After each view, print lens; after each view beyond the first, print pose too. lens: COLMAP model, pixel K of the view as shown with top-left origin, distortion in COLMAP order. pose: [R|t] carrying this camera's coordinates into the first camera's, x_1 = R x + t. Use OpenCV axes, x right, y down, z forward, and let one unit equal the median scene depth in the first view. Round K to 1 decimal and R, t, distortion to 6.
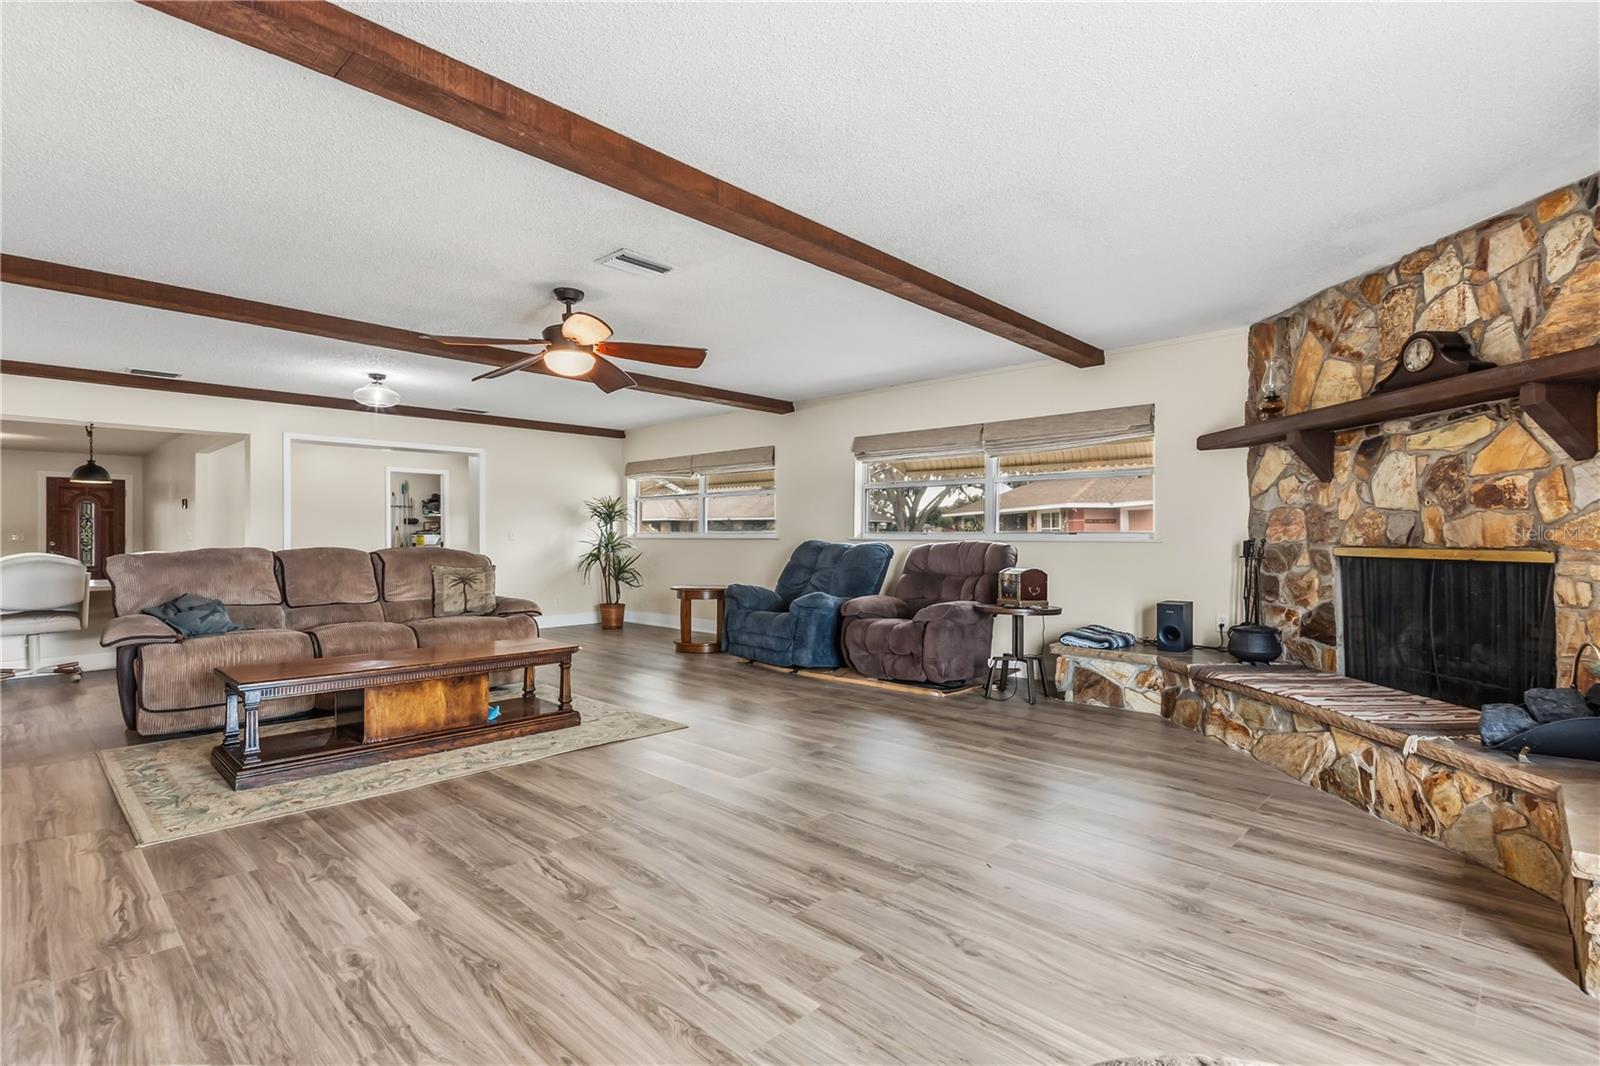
lens RADIAL K [[751.4, 0, 793.7], [0, 751.4, 535.4], [0, 0, 1]] dist [0.007564, -0.002936]
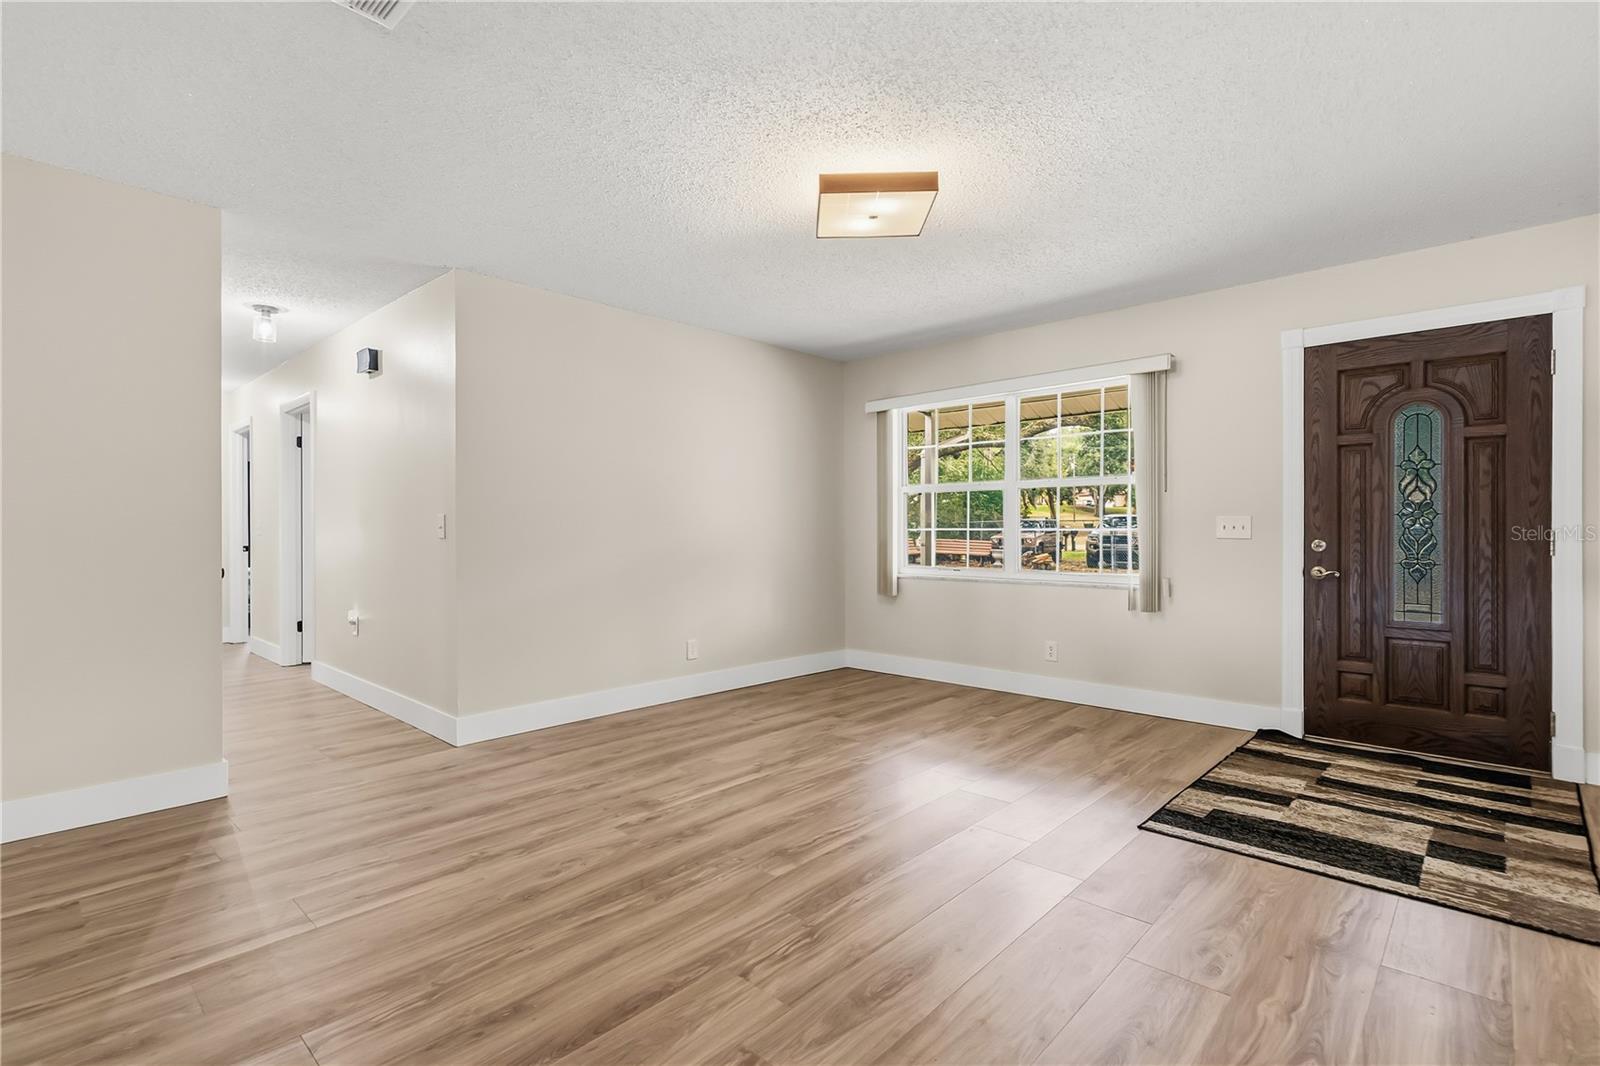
lens RADIAL K [[751.4, 0, 811.0], [0, 751.4, 528.0], [0, 0, 1]] dist [0.007564, -0.002936]
pose [[0.017377, 0.004325, -0.999840, -2.271929], [0.003598, 0.999984, 0.004388, 0.004134], [0.999843, -0.003673, 0.017361, 2.682941]]
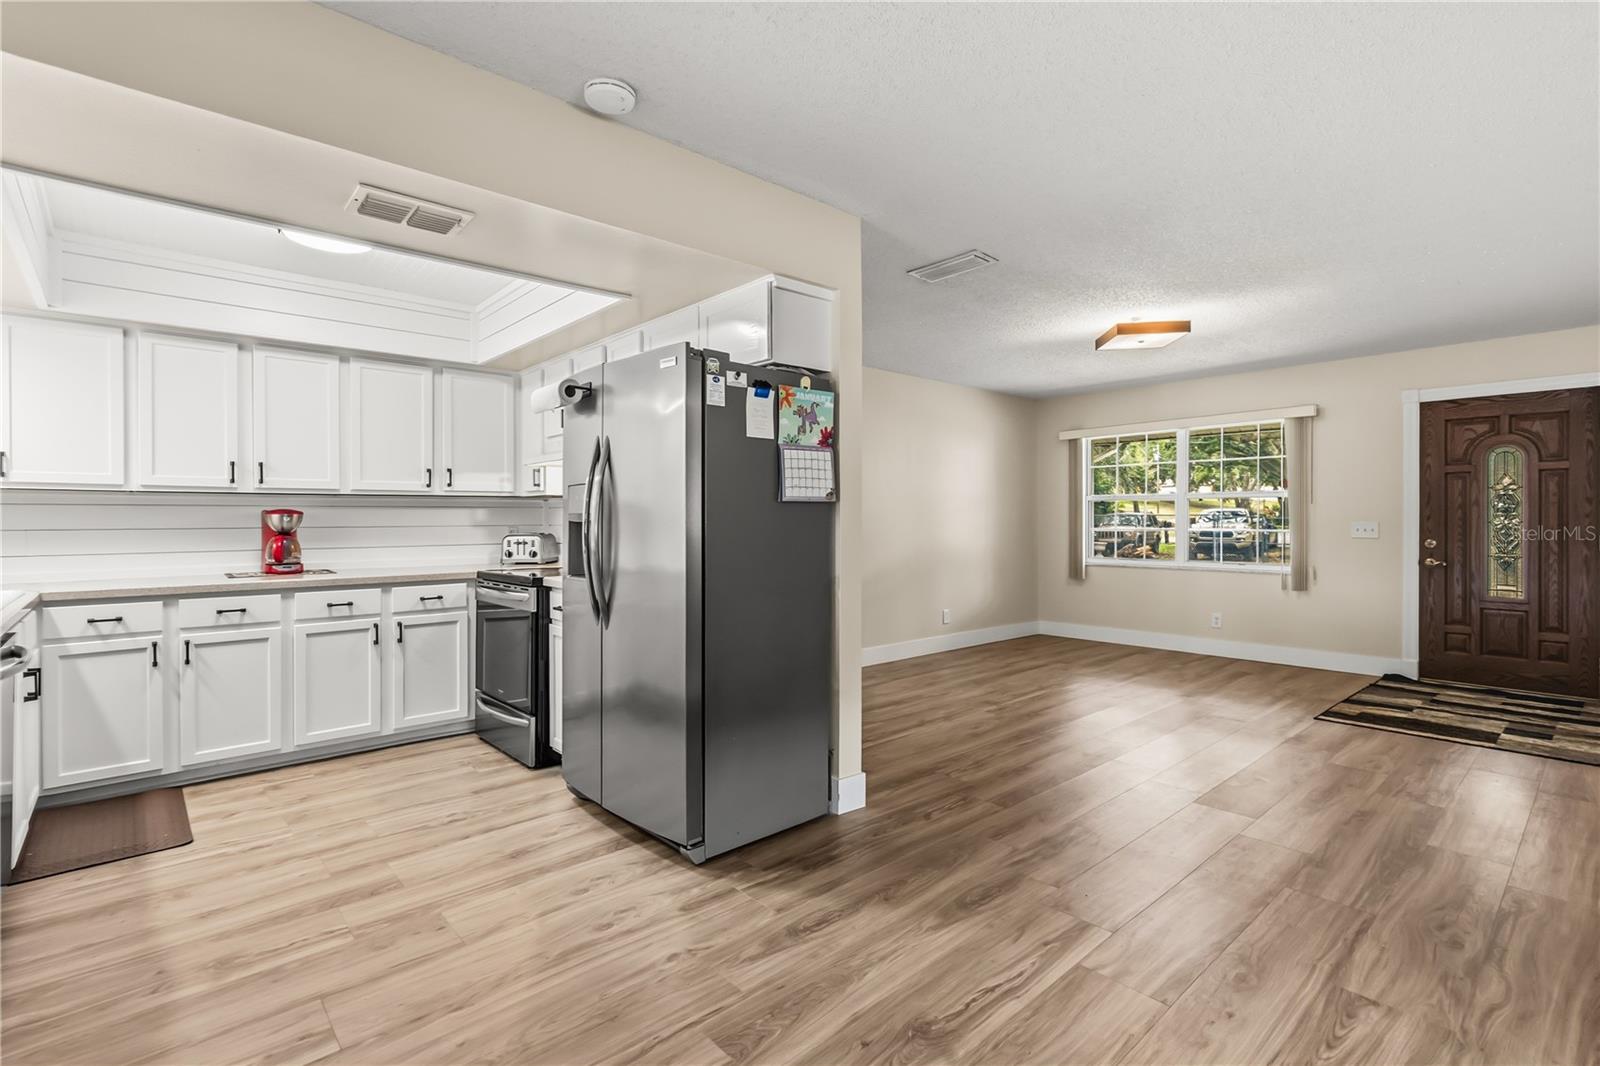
lens RADIAL K [[751.4, 0, 813.0], [0, 751.4, 521.5], [0, 0, 1]] dist [0.007564, -0.002936]
pose [[-0.066092, 0.007700, -0.997784, -1.701278], [0.004516, 0.999962, 0.007418, -0.026478], [0.997803, -0.004015, -0.066125, 2.259256]]
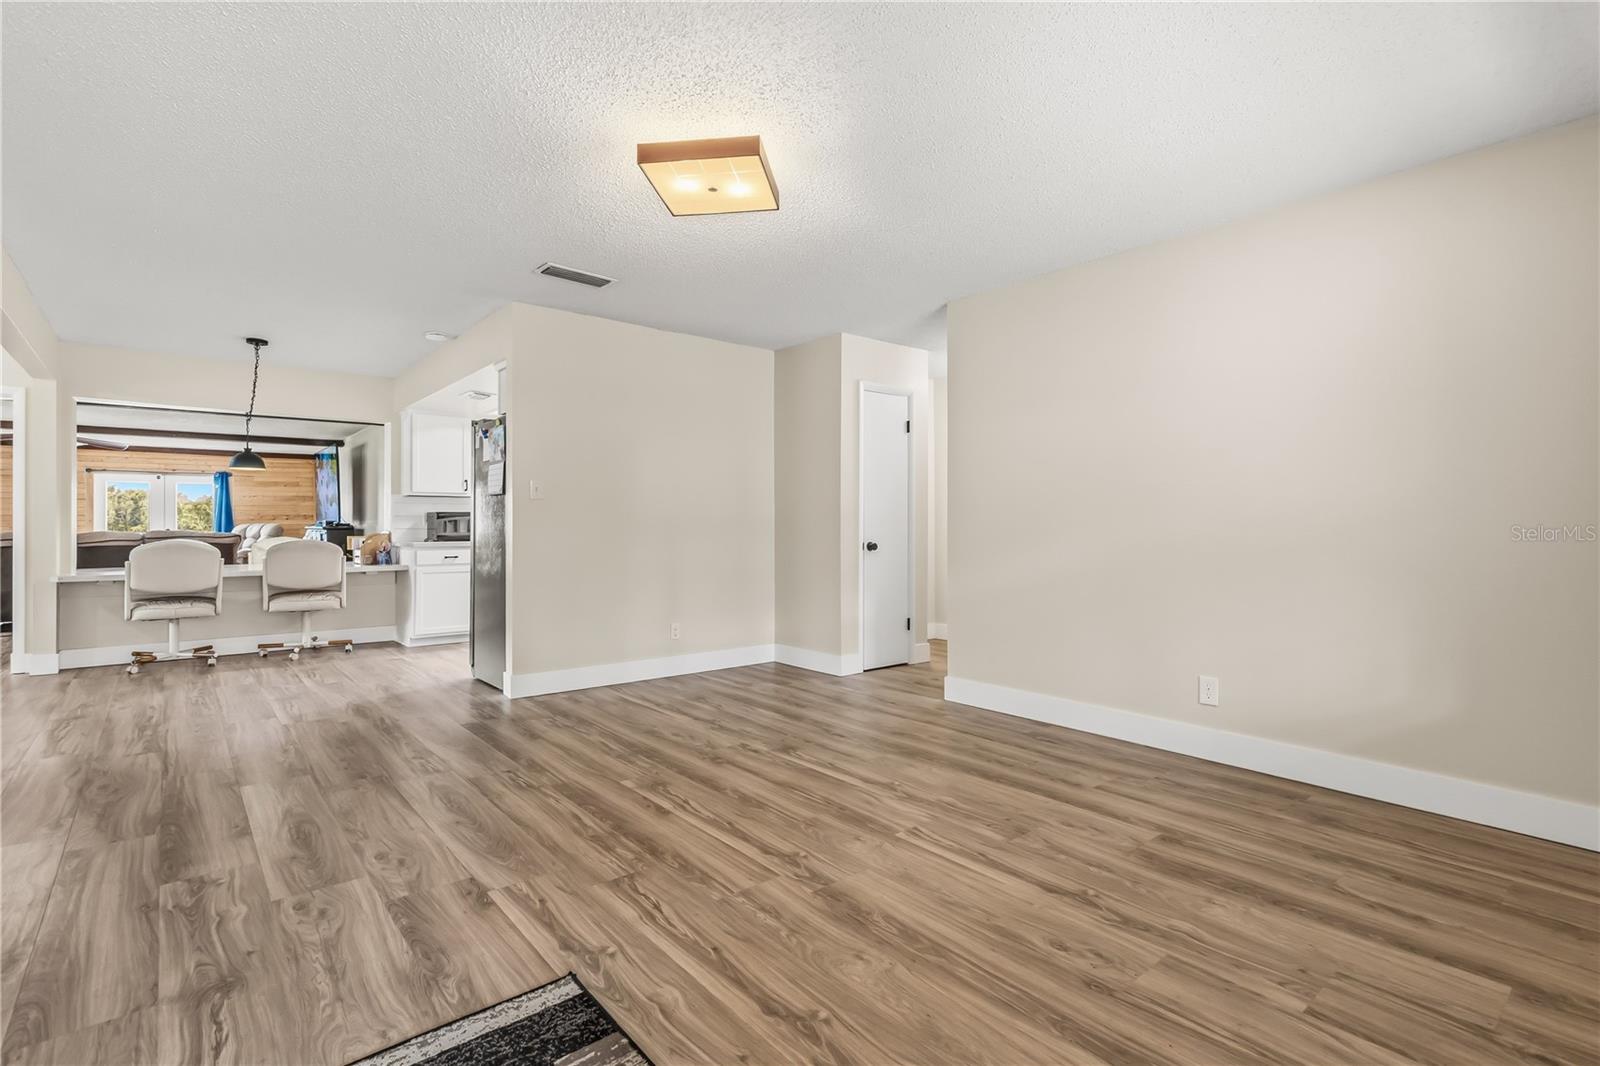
lens RADIAL K [[751.4, 0, 803.0], [0, 751.4, 518.4], [0, 0, 1]] dist [0.007564, -0.002936]
pose [[-0.993844, 0.005299, 0.110661, -3.309328], [0.004290, 0.999947, -0.009353, 0.015911], [-0.110705, -0.008821, -0.993814, 3.570676]]
